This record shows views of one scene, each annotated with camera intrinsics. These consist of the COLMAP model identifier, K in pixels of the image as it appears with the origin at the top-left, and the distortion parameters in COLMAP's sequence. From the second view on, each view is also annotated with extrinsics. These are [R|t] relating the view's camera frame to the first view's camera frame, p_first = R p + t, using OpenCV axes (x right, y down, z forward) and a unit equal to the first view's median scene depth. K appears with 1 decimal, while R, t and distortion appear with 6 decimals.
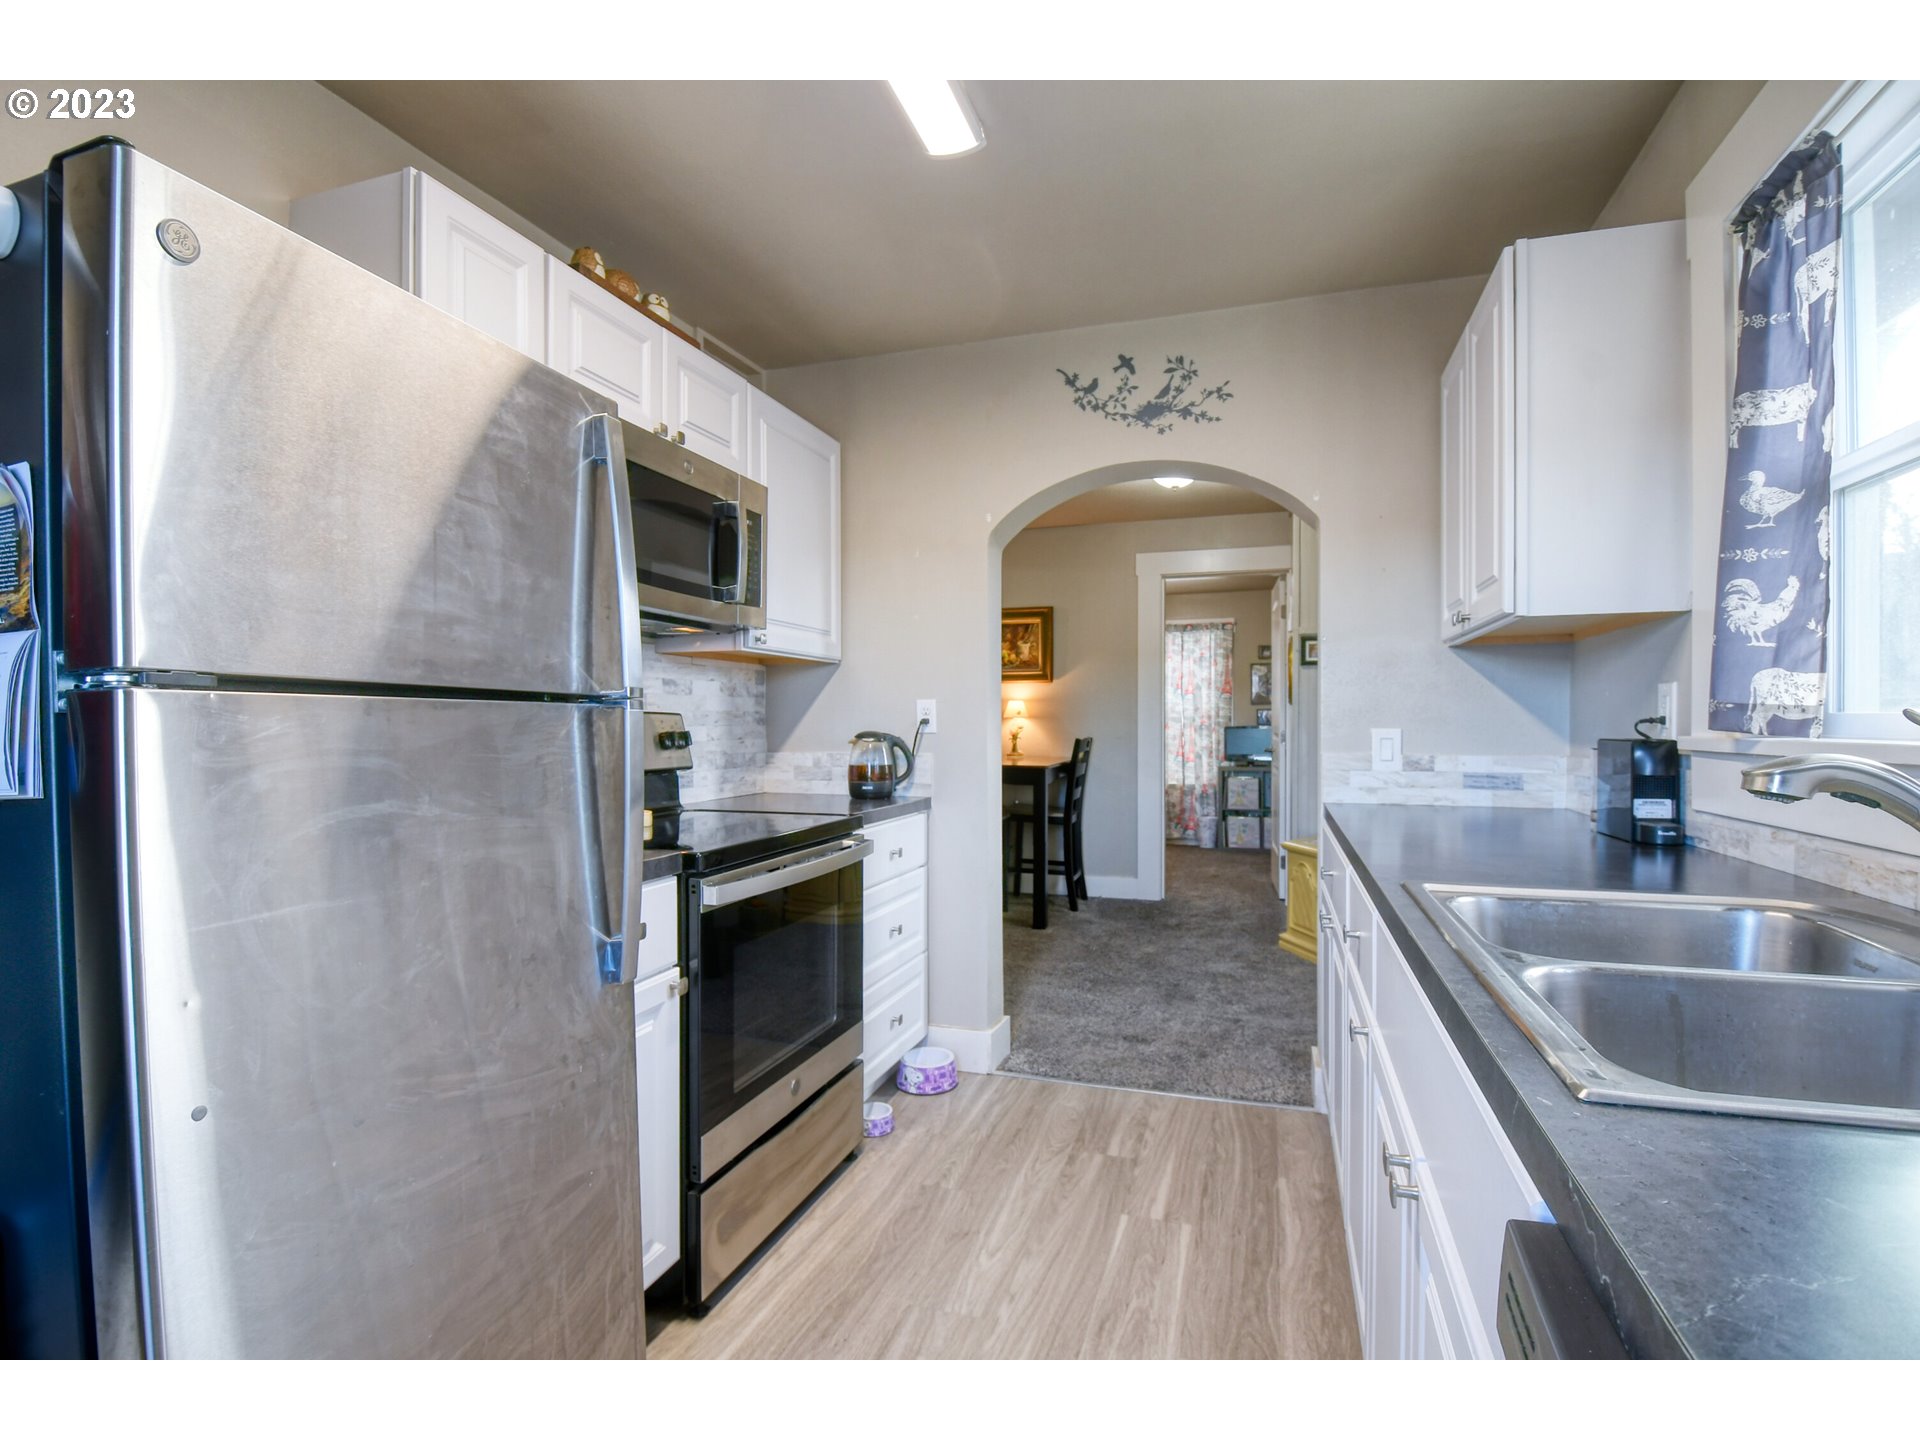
lens RADIAL K [[931.1, 0, 967.5], [0, 931.1, 731.3], [0, 0, 1]] dist [0.020240, -0.024656]
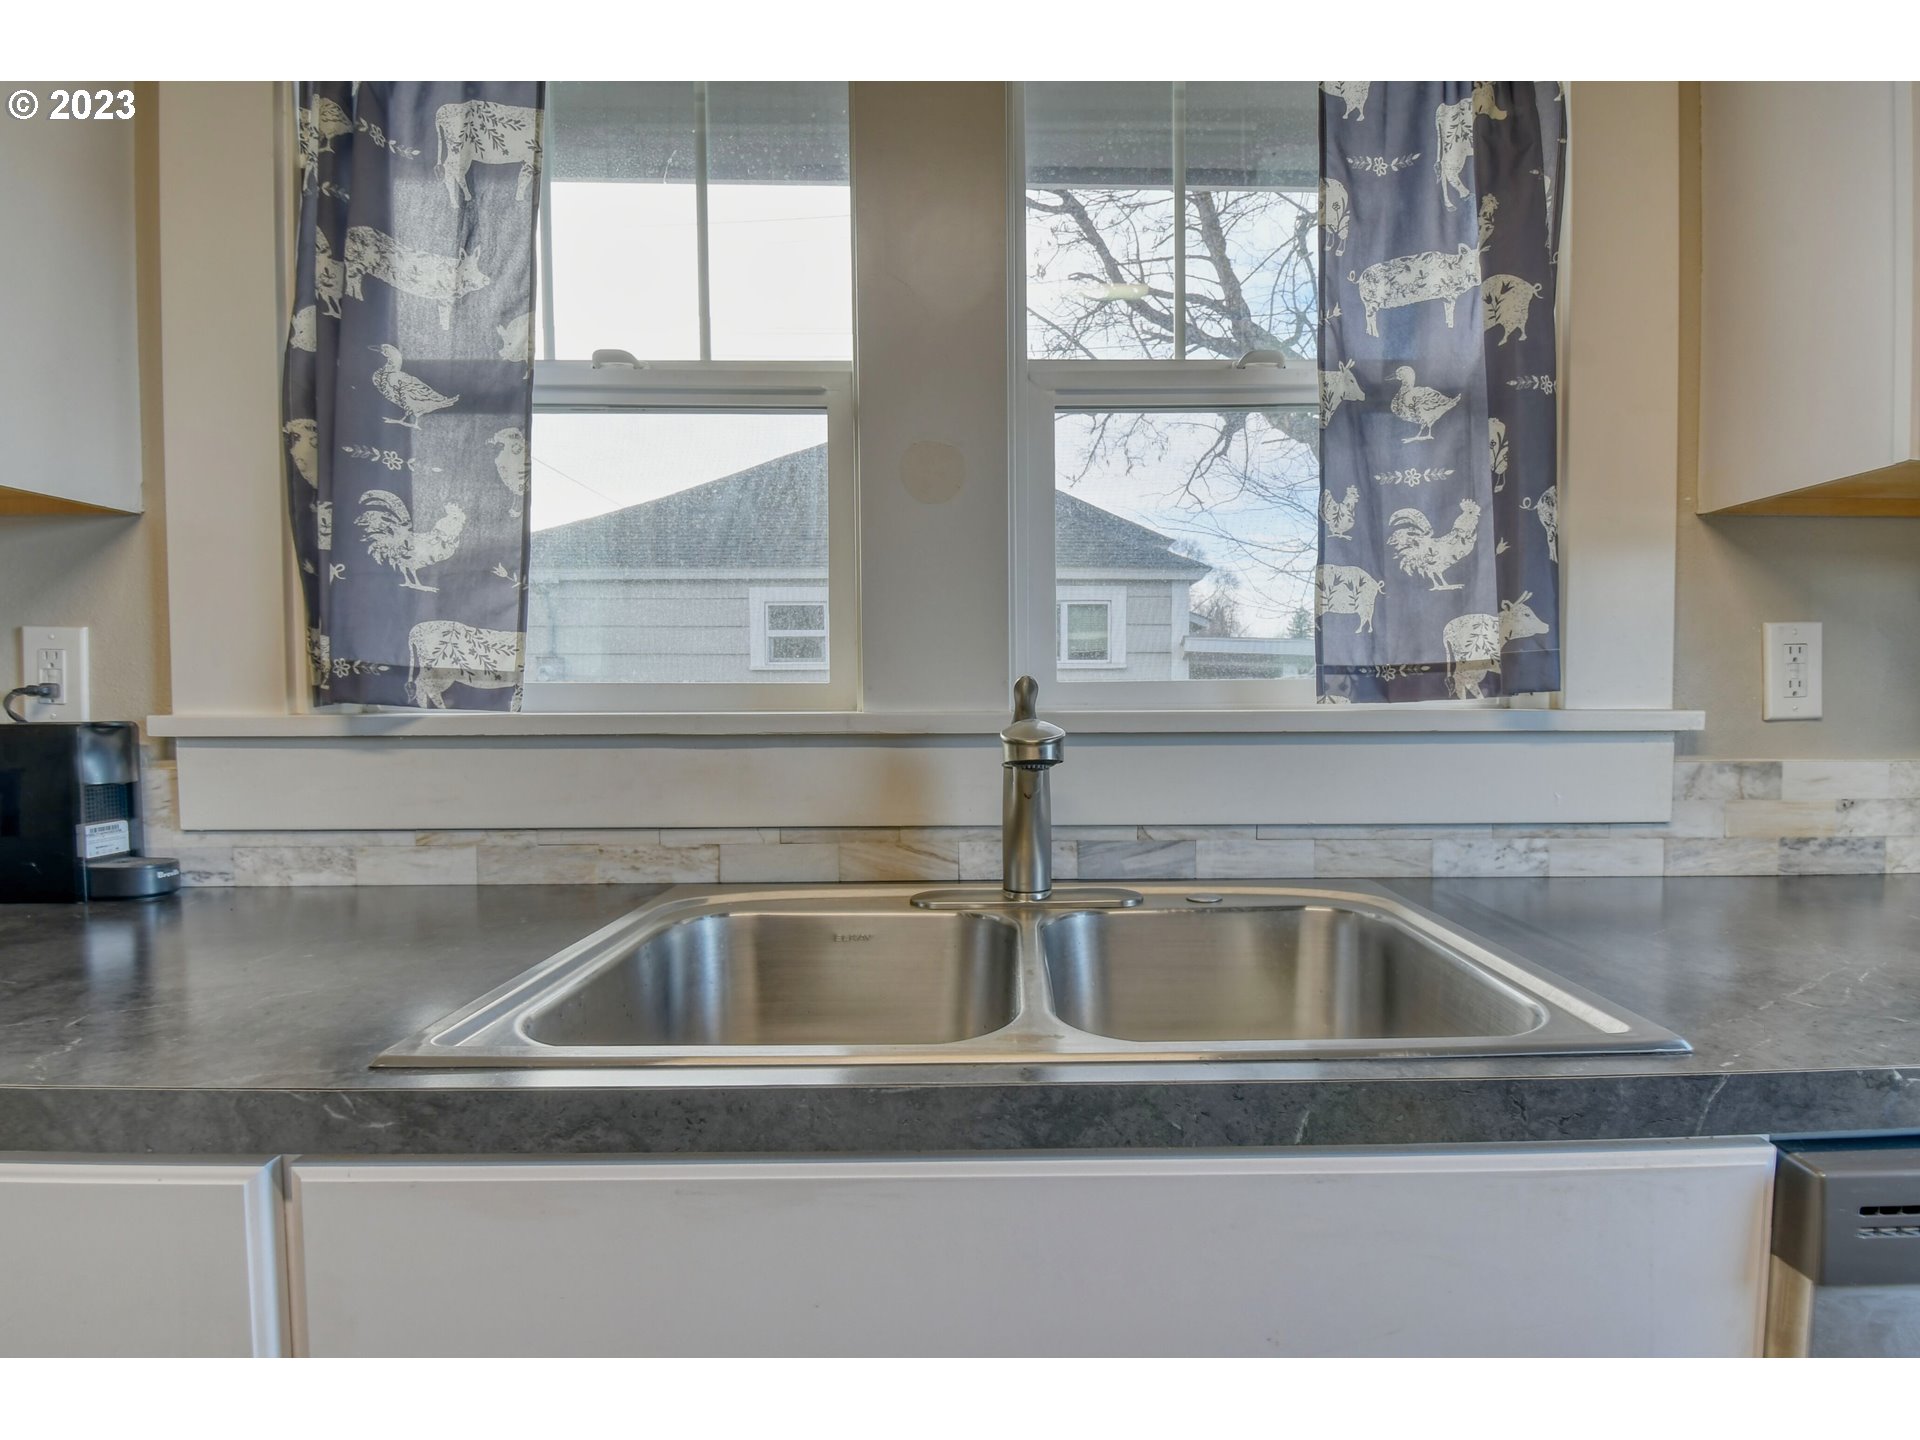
lens RADIAL K [[962.5, 0, 968.9], [0, 962.5, 734.9], [0, 0, 1]] dist [0.018540, -0.025311]
pose [[-0.315138, -0.032609, 0.948485, -0.010895], [0.012696, 0.999175, 0.038570, 0.000229], [-0.948961, 0.024197, -0.314464, 0.520868]]
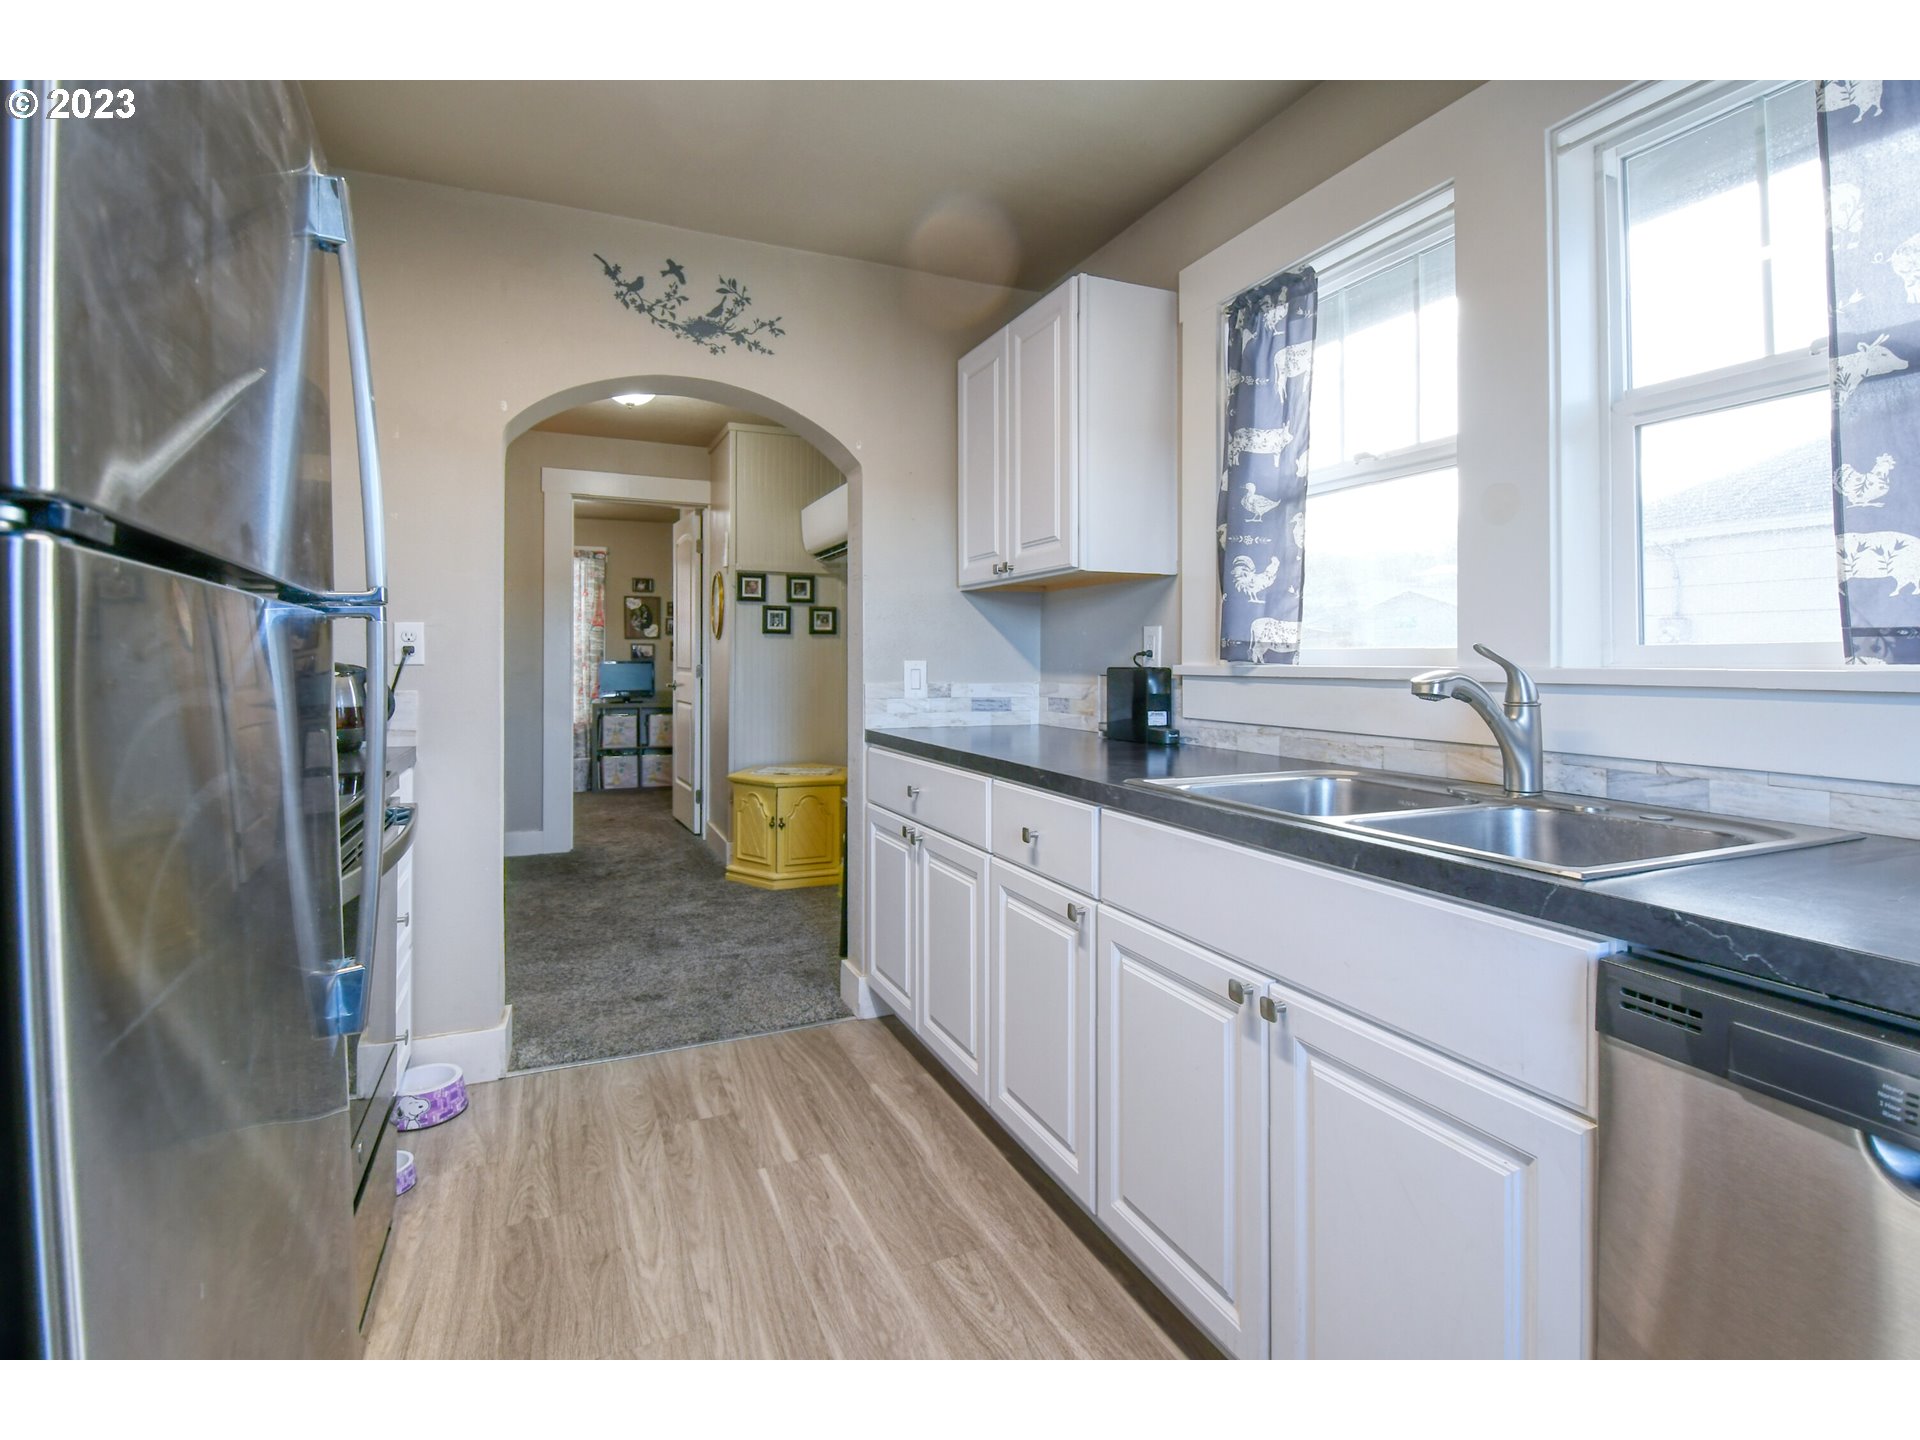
lens RADIAL K [[941.1, 0, 979.7], [0, 941.1, 653.3], [0, 0, 1]] dist [0.018357, -0.021850]
pose [[0.740543, 0.008824, 0.671951, -0.295131], [0.001760, 0.999885, -0.015070, 0.006573], [-0.672006, 0.012342, 0.740442, 0.121766]]
